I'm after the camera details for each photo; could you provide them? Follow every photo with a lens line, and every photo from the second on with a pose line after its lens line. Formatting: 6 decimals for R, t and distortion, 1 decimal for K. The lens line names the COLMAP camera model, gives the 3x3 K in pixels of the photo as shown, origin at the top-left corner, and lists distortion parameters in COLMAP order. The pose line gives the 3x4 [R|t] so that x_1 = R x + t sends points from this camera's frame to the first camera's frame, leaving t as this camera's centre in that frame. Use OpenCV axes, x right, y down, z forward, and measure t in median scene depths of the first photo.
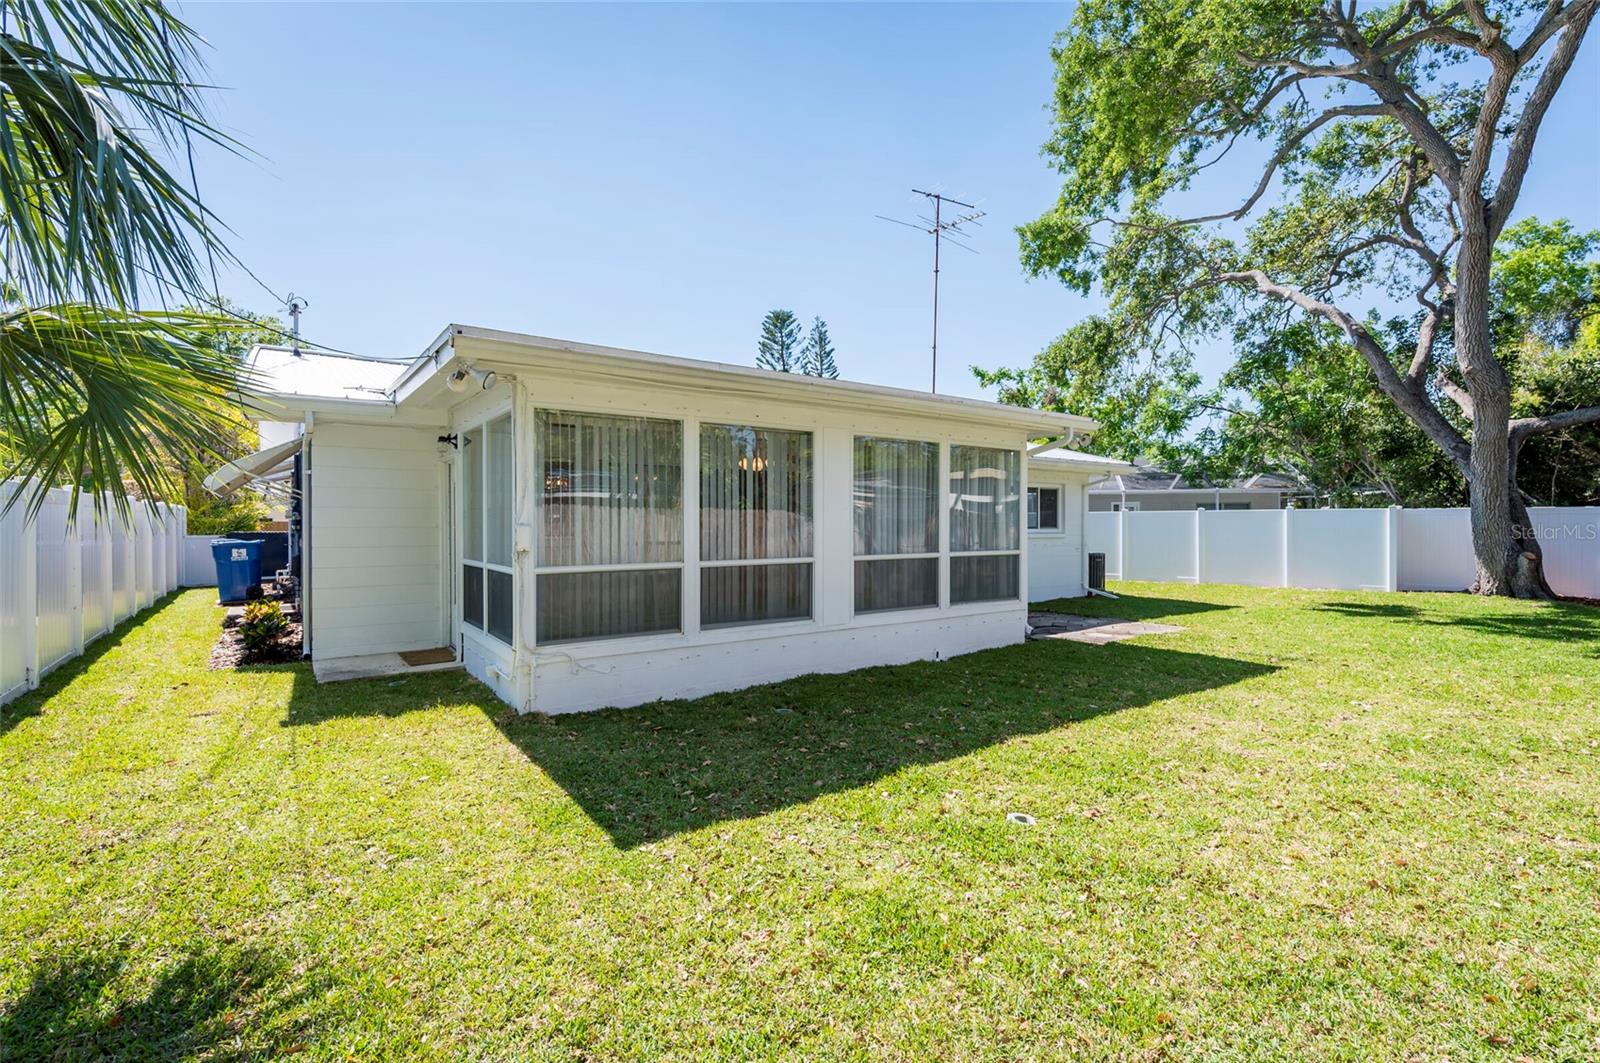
lens RADIAL K [[736.4, 0, 804.2], [0, 736.4, 530.5], [0, 0, 1]] dist [0.000447, -0.000095]
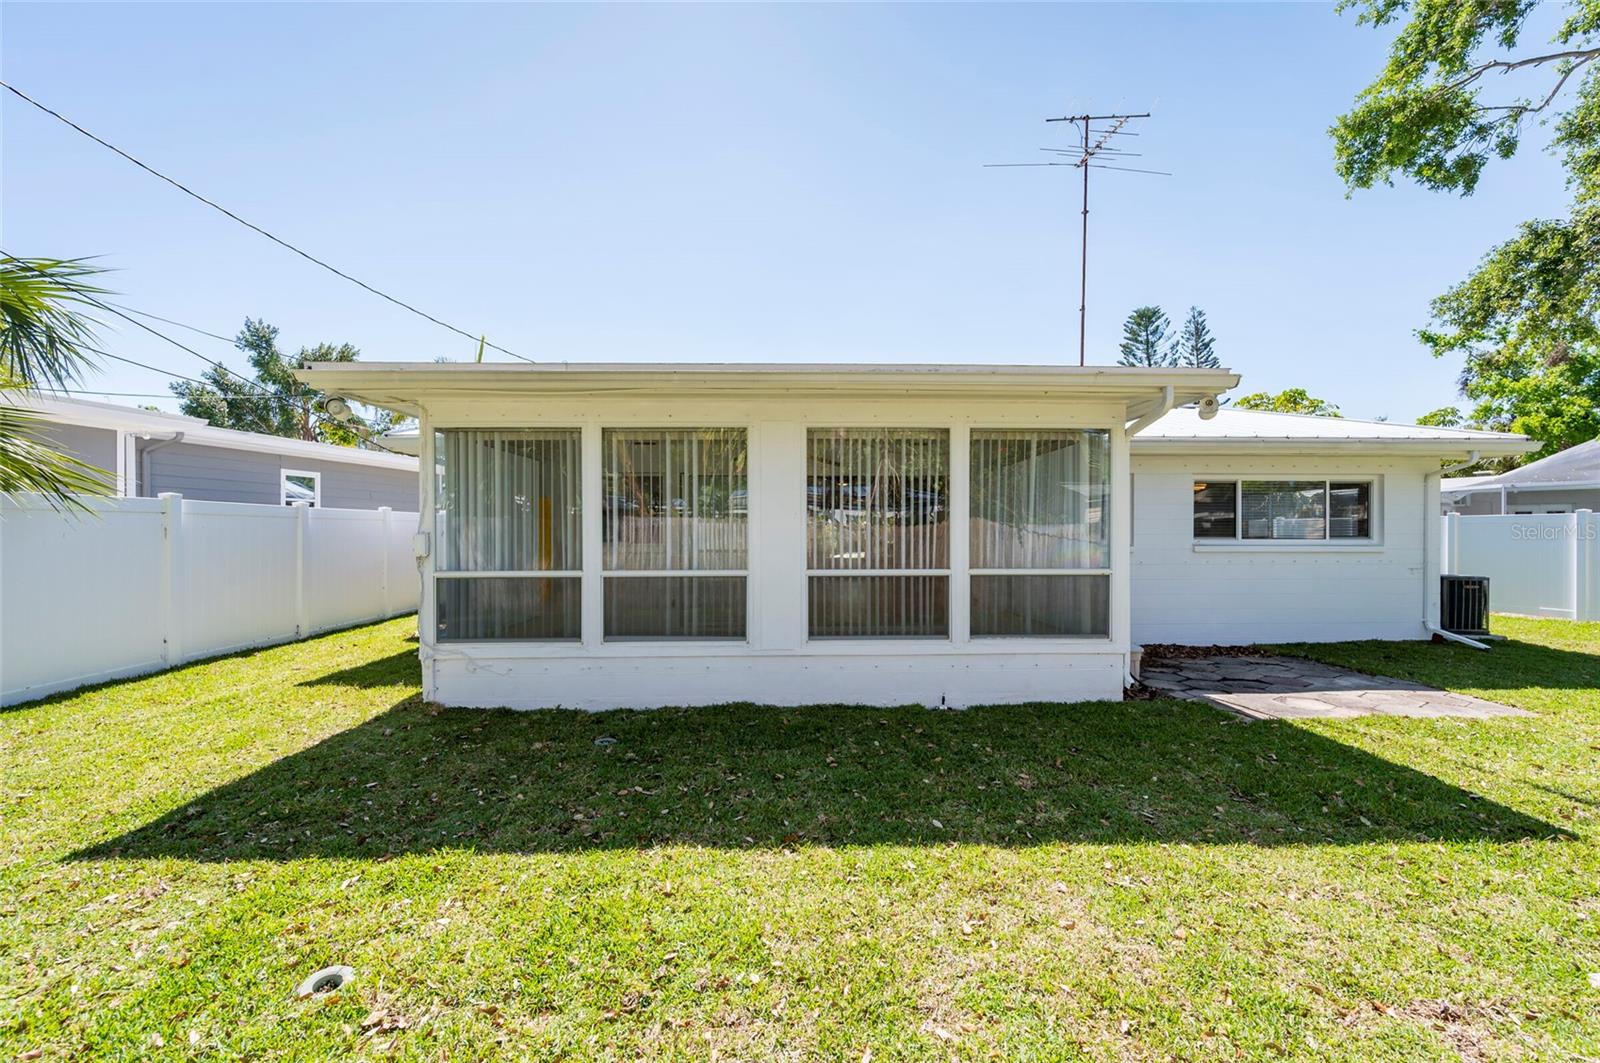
lens RADIAL K [[650.9, 0, 800.6], [0, 650.9, 535.8], [0, 0, 1]] dist [-0.003384, 0.000832]
pose [[0.825627, 0.003044, -0.564208, 0.324506], [-0.005166, 0.999984, -0.002165, -0.002060], [0.564192, 0.004702, 0.825630, 0.255286]]
